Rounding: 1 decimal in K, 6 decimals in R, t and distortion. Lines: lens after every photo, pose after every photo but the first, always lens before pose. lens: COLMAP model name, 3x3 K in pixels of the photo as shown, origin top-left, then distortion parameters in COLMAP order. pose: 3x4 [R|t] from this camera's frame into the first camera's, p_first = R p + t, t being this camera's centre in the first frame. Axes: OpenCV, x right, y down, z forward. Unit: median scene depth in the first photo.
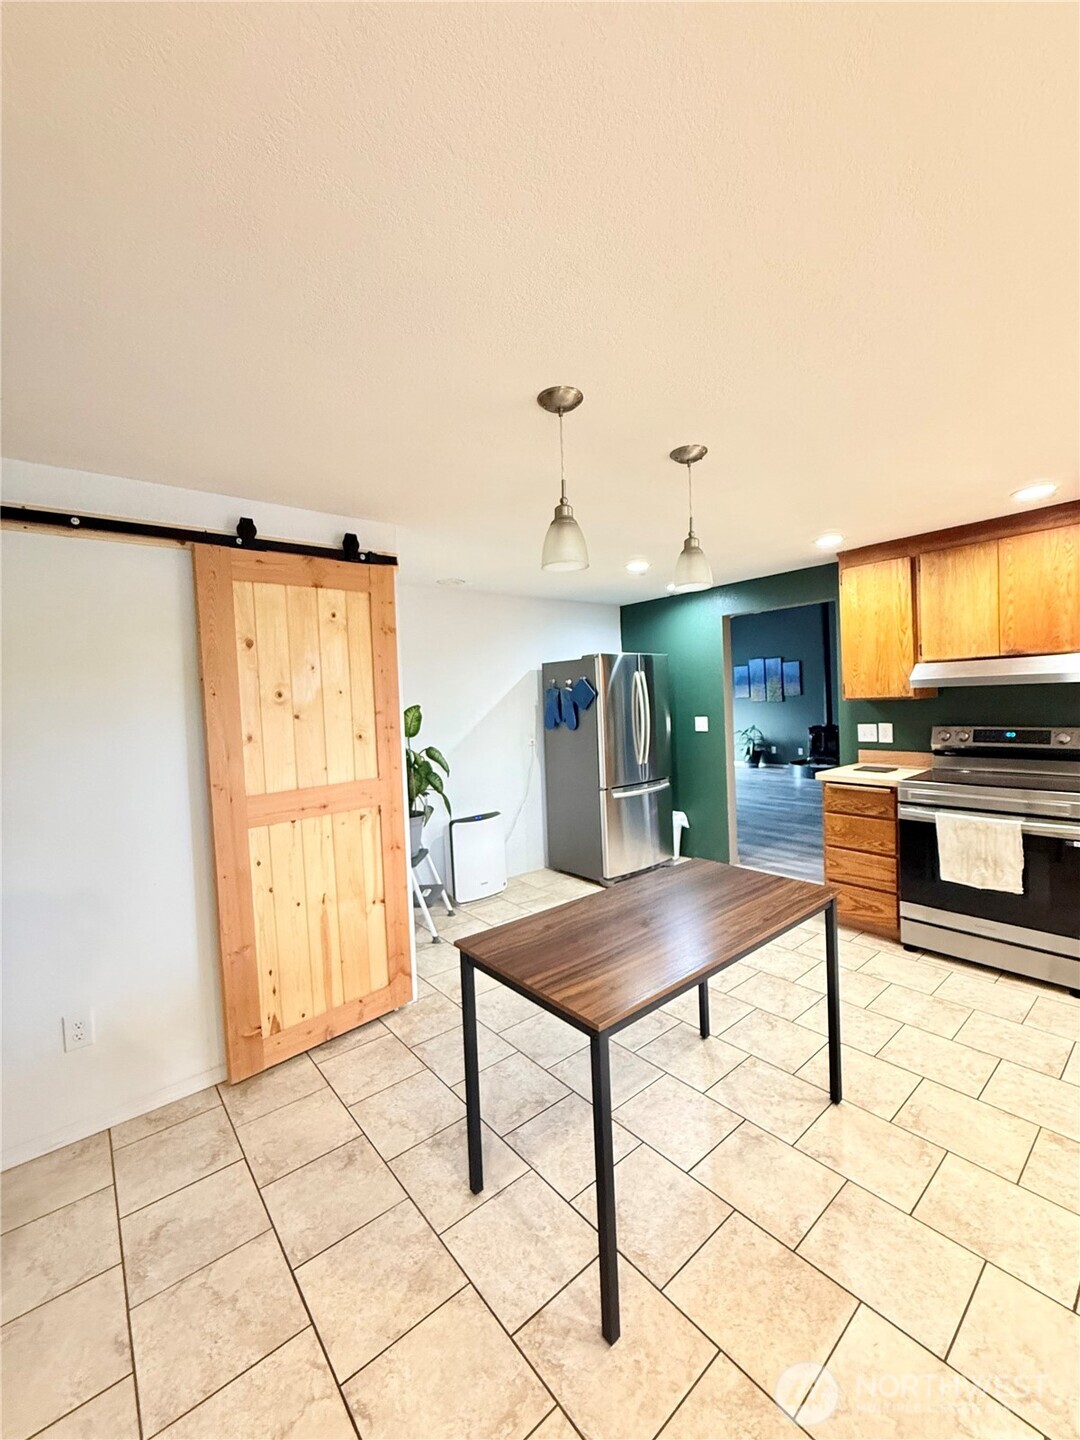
lens RADIAL K [[572.5, 0, 542.6], [0, 572.5, 715.5], [0, 0, 1]] dist [0.000263, -0.000589]
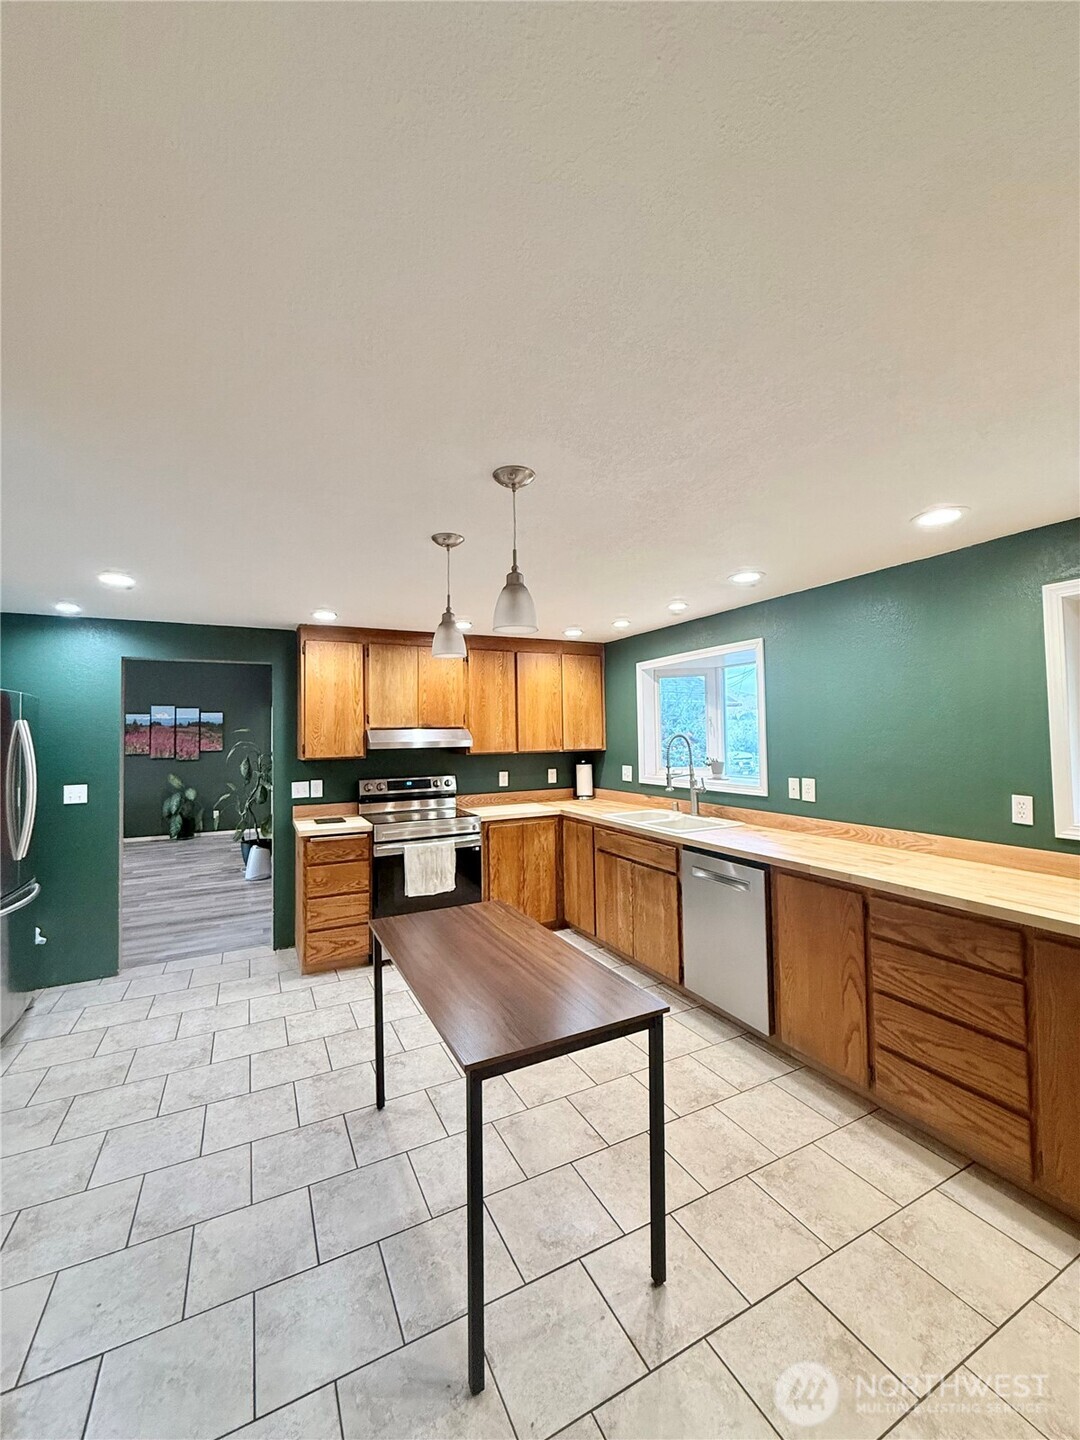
lens RADIAL K [[572.5, 0, 539.9], [0, 572.5, 711.9], [0, 0, 1]] dist [0.000263, -0.000589]
pose [[0.220812, 0.077073, 0.972266, -0.509401], [0.035165, 0.995595, -0.086909, -0.007975], [-0.974682, 0.053380, 0.217129, 0.385519]]
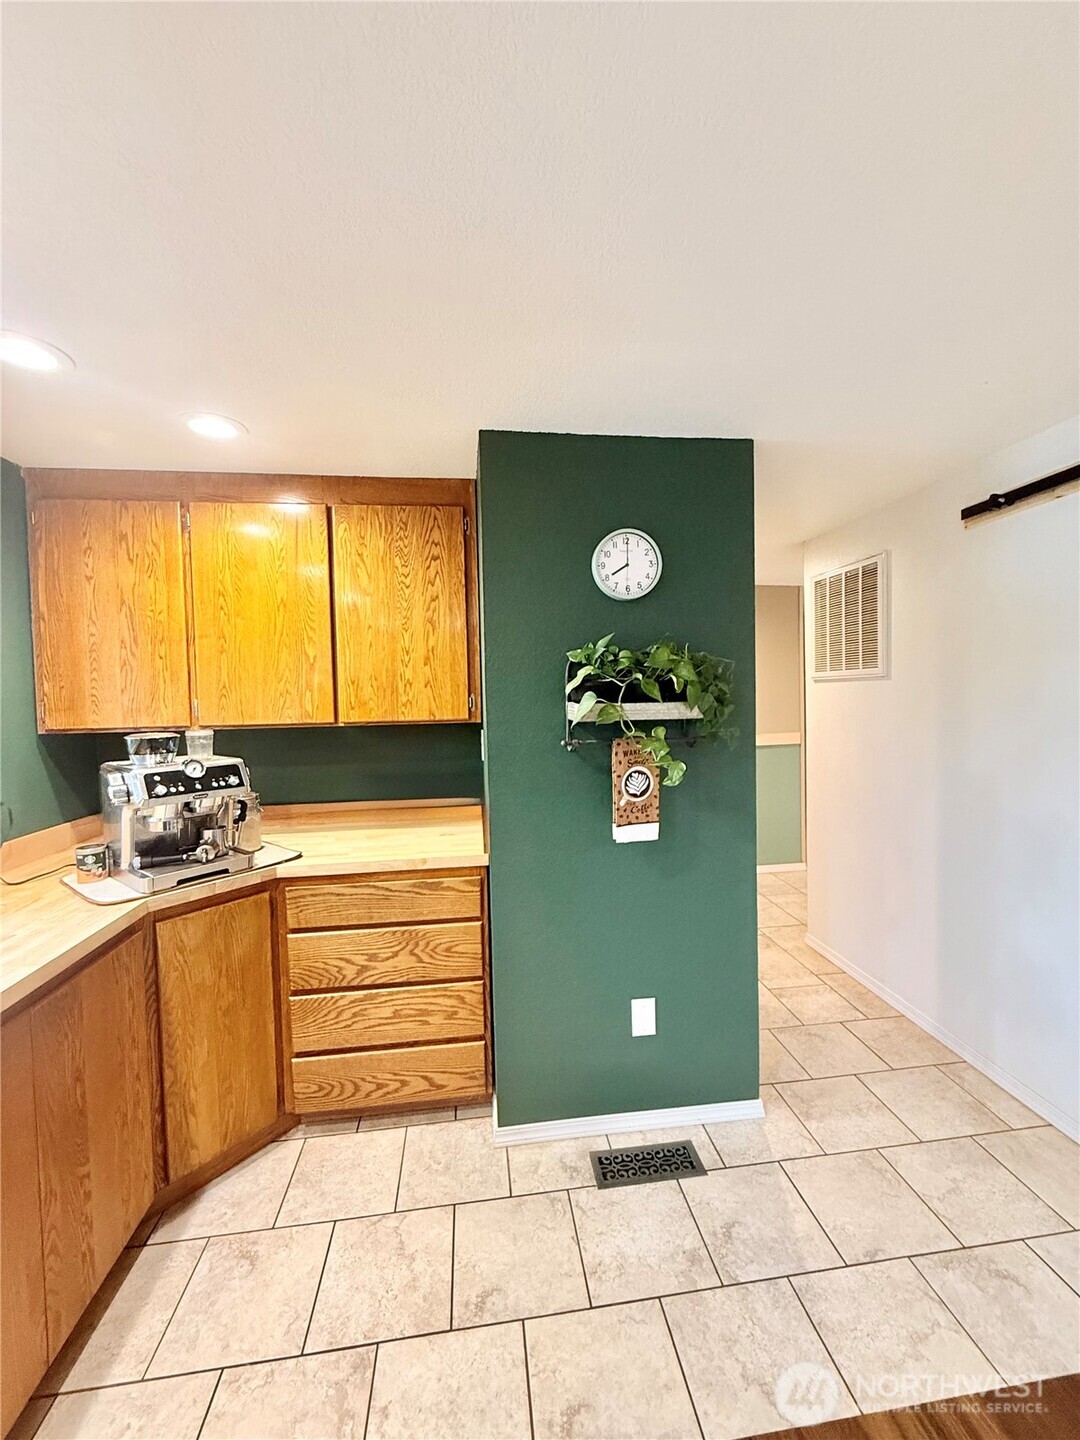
lens RADIAL K [[572.5, 0, 540.0], [0, 572.5, 719.5], [0, 0, 1]] dist [0.000263, -0.000589]
pose [[-0.539313, 0.088043, -0.837490, 0.197783], [0.016671, 0.995441, 0.093912, -0.026914], [0.841941, 0.036686, -0.538322, 0.429904]]
